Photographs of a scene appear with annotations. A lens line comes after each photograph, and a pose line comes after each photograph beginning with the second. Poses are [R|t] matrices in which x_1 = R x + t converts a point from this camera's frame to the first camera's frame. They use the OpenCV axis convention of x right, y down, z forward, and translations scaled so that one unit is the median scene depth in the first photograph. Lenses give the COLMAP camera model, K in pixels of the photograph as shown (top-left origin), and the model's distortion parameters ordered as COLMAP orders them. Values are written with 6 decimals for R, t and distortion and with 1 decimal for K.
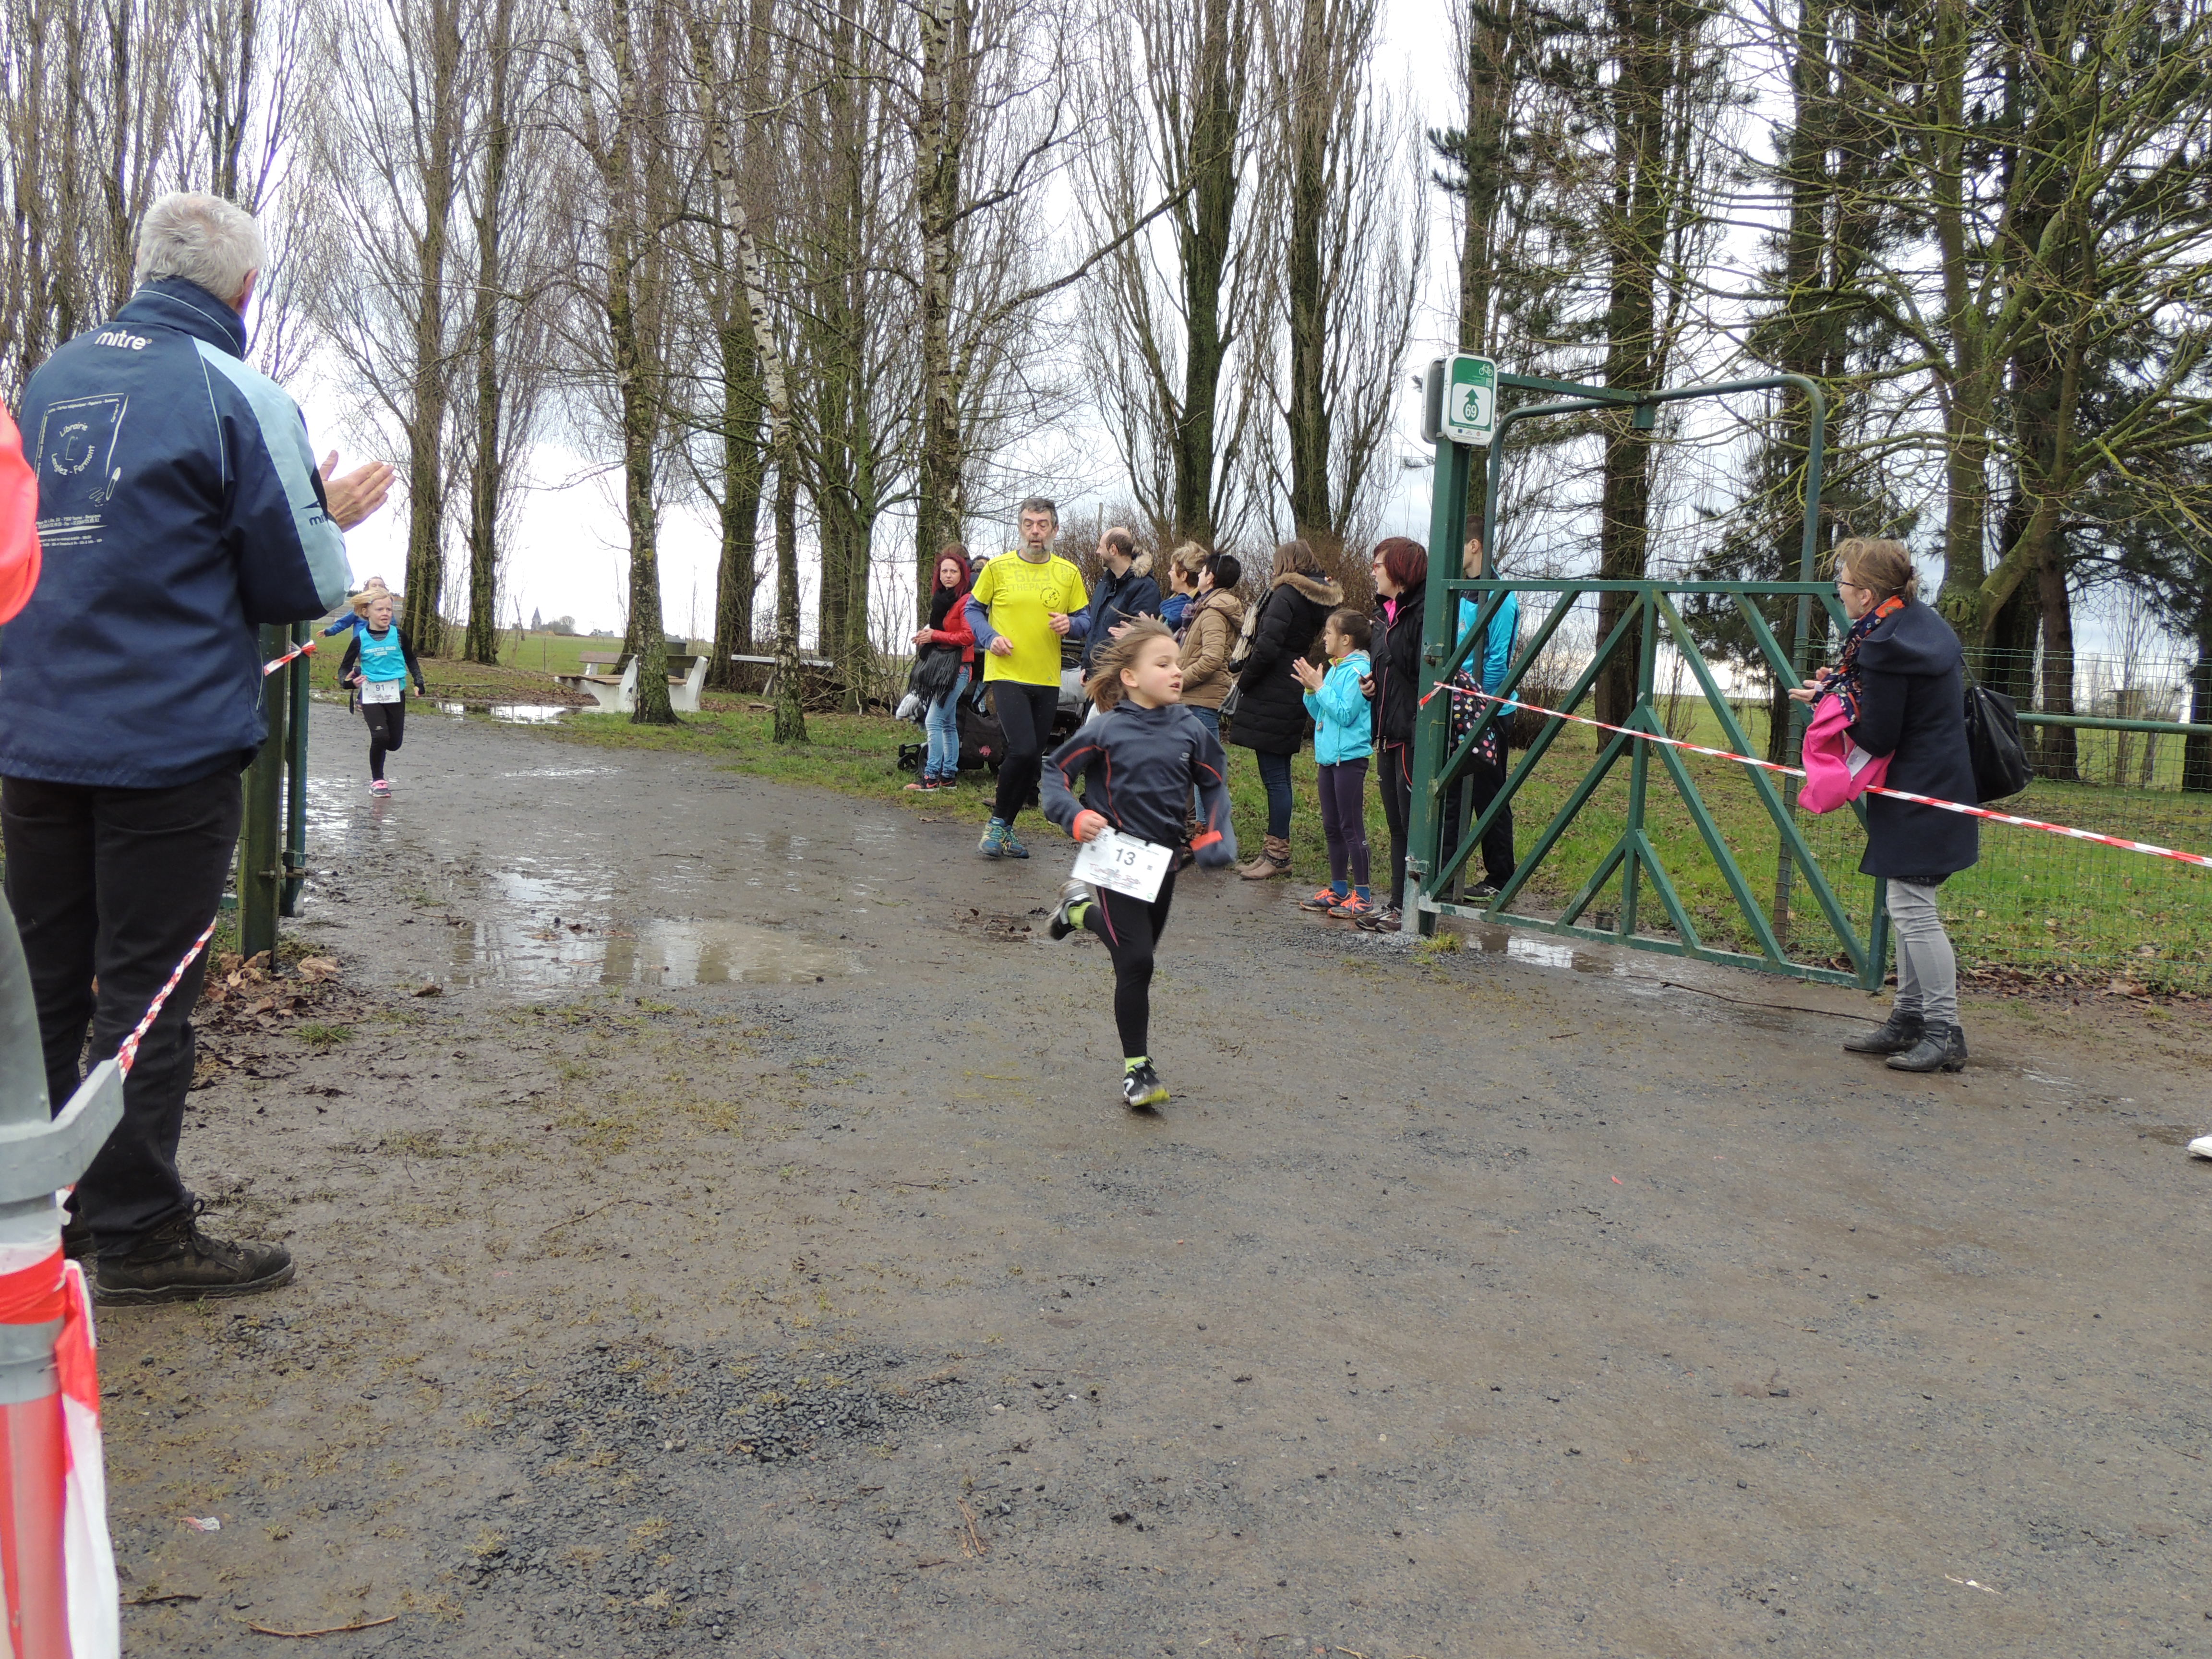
lens RADIAL K [[2174.8, 0, 1112.9], [0, 2174.8, 830.4], [0, 0, 1]] dist [-0.029684, 0.000000]
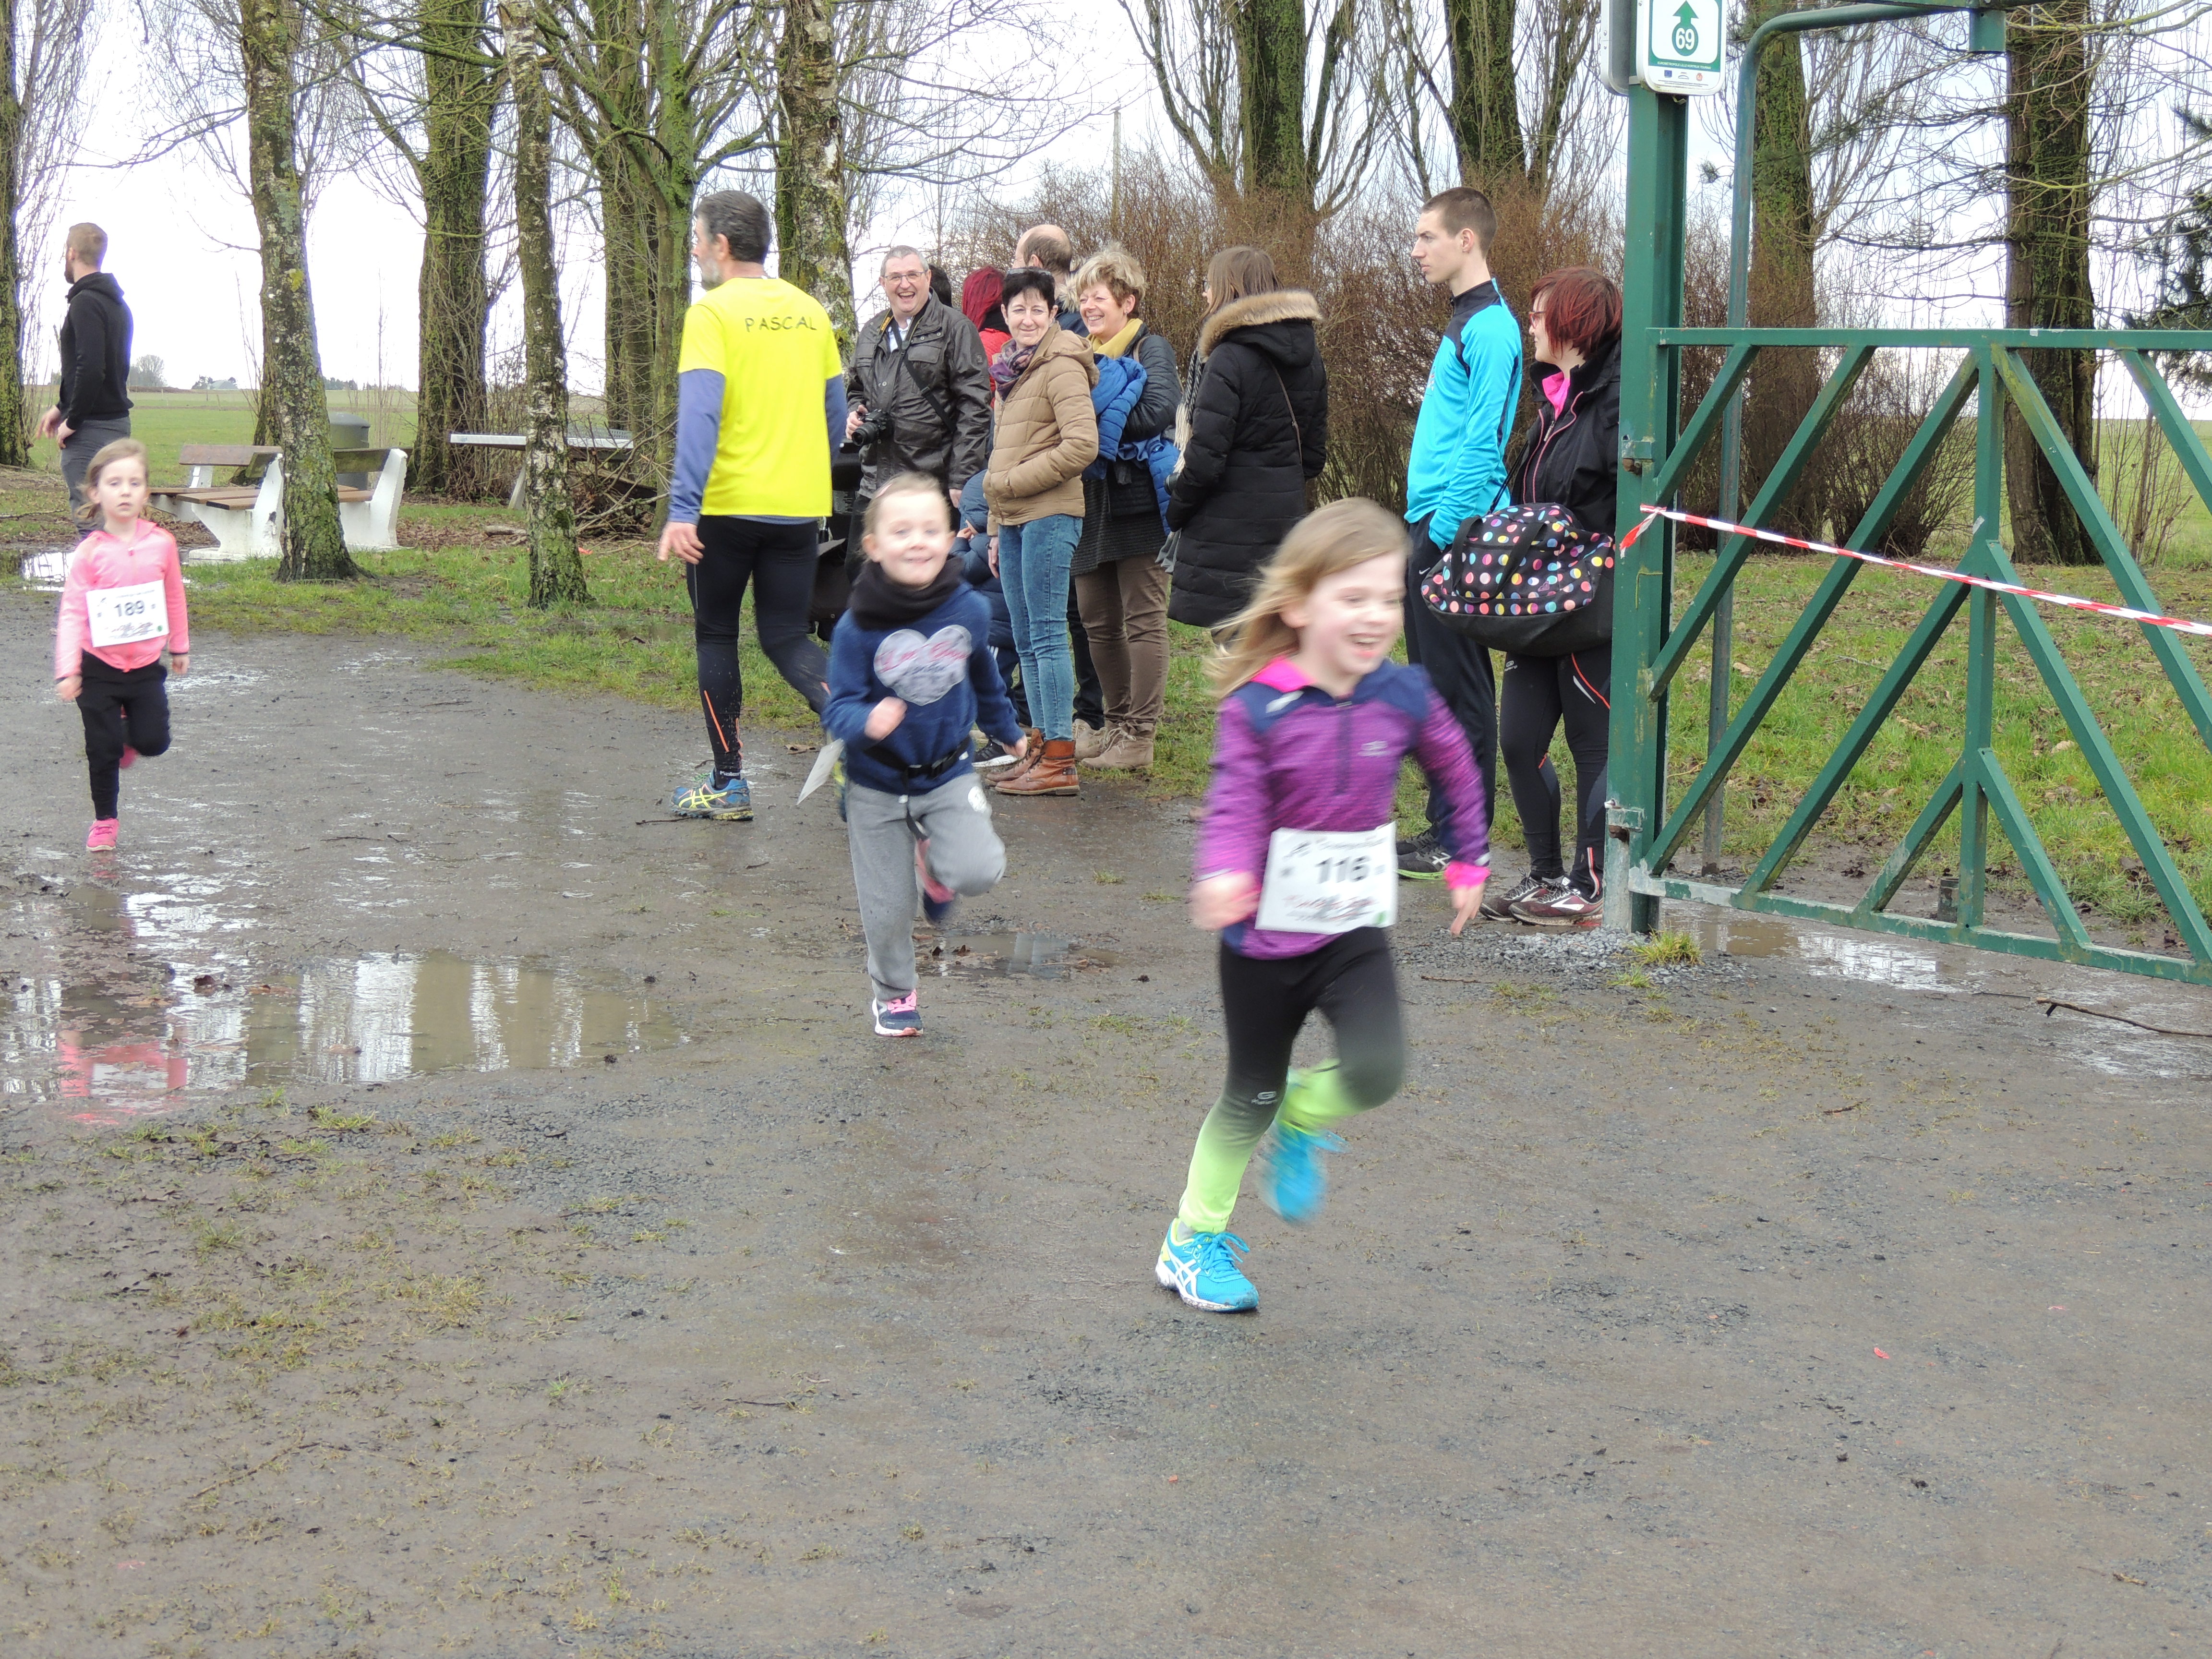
lens RADIAL K [[4116.0, 0, 1141.4], [0, 4116.0, 815.9], [0, 0, 1]] dist [-0.104679, 0.000000]
pose [[0.999176, -0.038559, -0.012701, 0.024146], [0.038937, 0.998762, 0.030945, -0.023641], [0.011492, -0.031414, 0.999440, -0.110083]]
